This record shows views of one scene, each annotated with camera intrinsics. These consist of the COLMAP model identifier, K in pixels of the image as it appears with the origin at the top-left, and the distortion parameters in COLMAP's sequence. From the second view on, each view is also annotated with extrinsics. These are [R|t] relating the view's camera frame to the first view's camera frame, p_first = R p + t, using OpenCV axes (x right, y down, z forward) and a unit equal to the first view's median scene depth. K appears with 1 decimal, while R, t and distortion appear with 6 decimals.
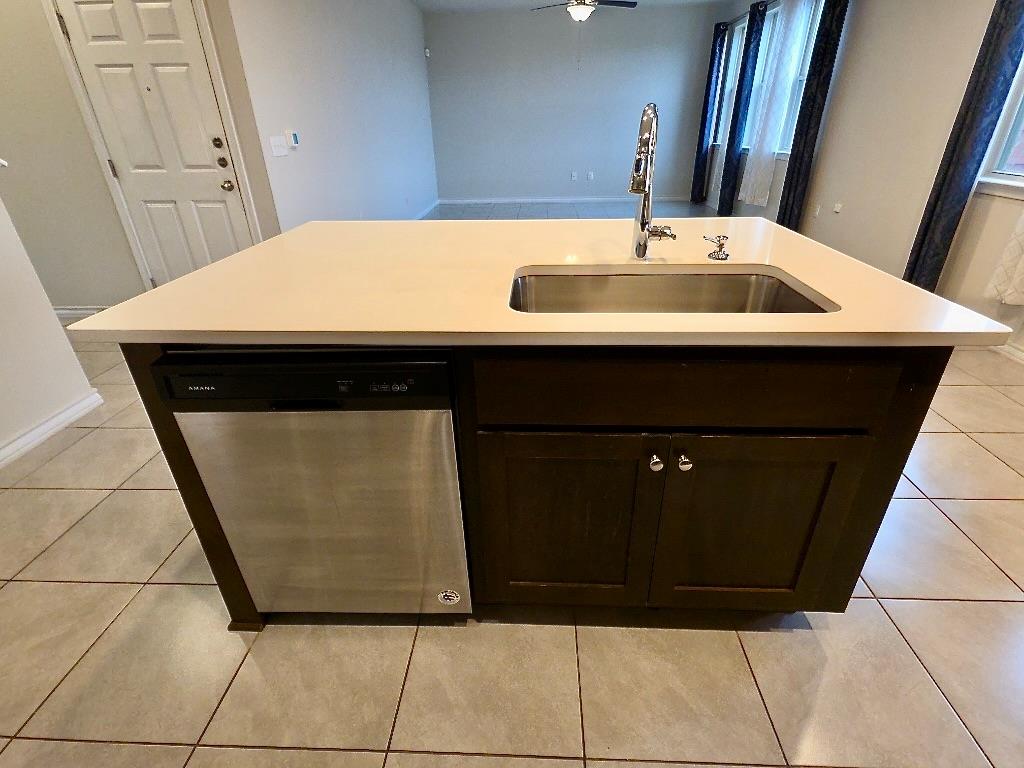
lens RADIAL K [[491.5, 0, 518.6], [0, 491.5, 378.5], [0, 0, 1]] dist [0.001219, -0.001507]
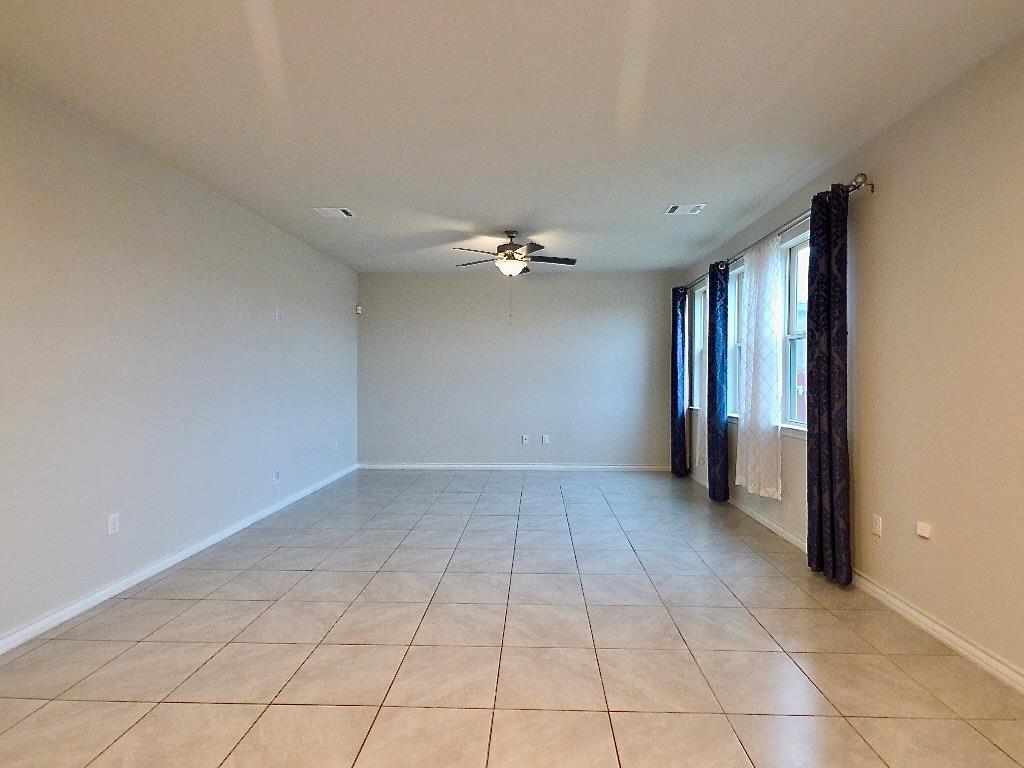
lens RADIAL K [[491.5, 0, 518.6], [0, 491.5, 378.5], [0, 0, 1]] dist [0.001219, -0.001507]
pose [[0.999792, 0.020093, 0.003499, 0.127200], [-0.016235, 0.887904, -0.459742, -0.165800], [-0.012344, 0.459590, 0.888046, 0.301534]]
